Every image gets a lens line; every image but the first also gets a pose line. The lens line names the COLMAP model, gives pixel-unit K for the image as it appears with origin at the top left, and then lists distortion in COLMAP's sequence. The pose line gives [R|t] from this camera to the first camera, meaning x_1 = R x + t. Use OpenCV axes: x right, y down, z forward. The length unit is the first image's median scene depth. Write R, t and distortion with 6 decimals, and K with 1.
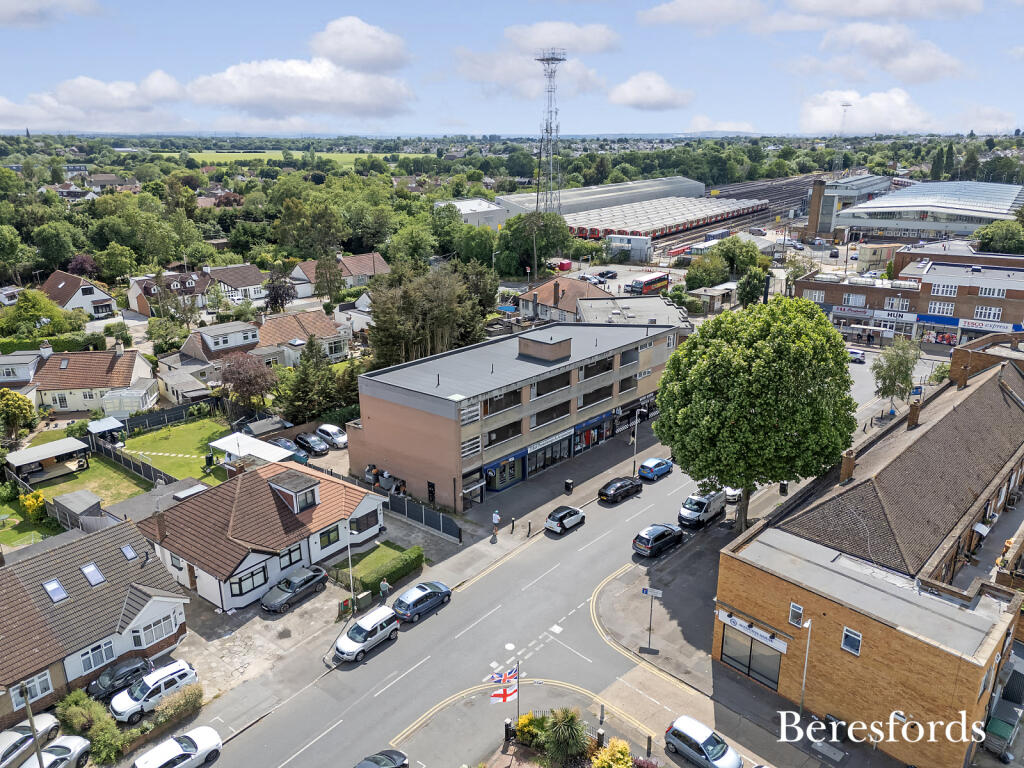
lens RADIAL K [[796.2, 0, 512.0], [0, 796.2, 384.0], [0, 0, 1]] dist [0.054901, 0.001354]
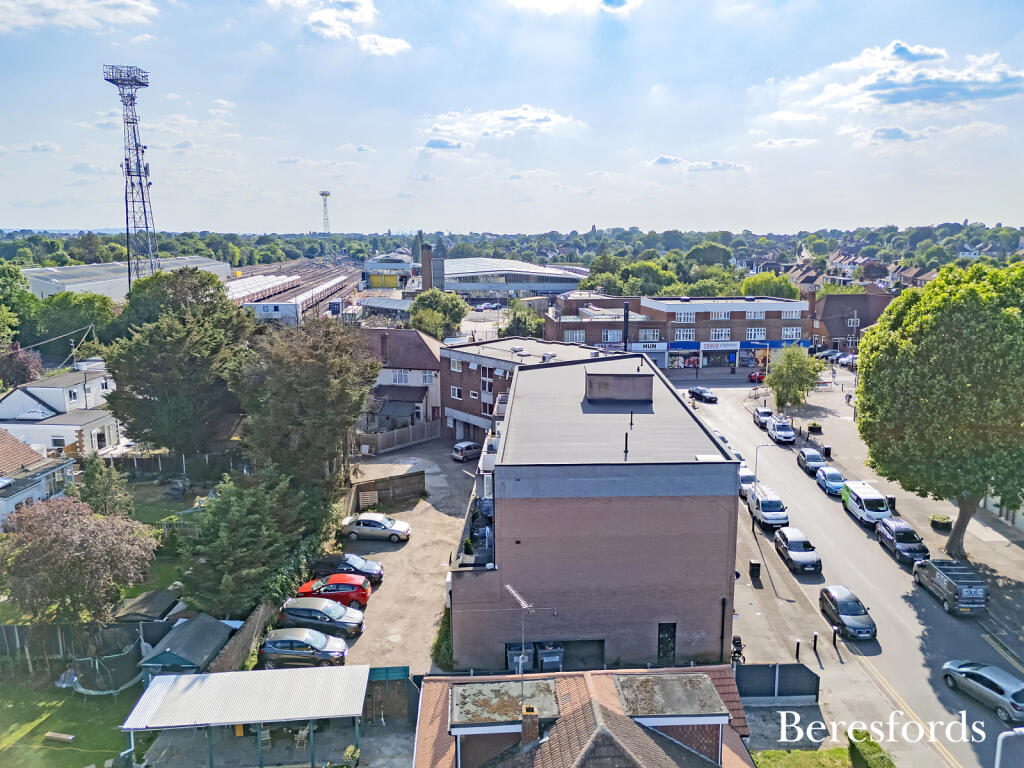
lens RADIAL K [[796.2, 0, 512.0], [0, 796.2, 384.0], [0, 0, 1]] dist [0.054901, 0.001354]
pose [[0.748402, -0.116918, 0.652859, -0.325602], [0.197323, 0.979018, -0.050873, -0.022113], [-0.633213, 0.166897, 0.755769, 0.369243]]
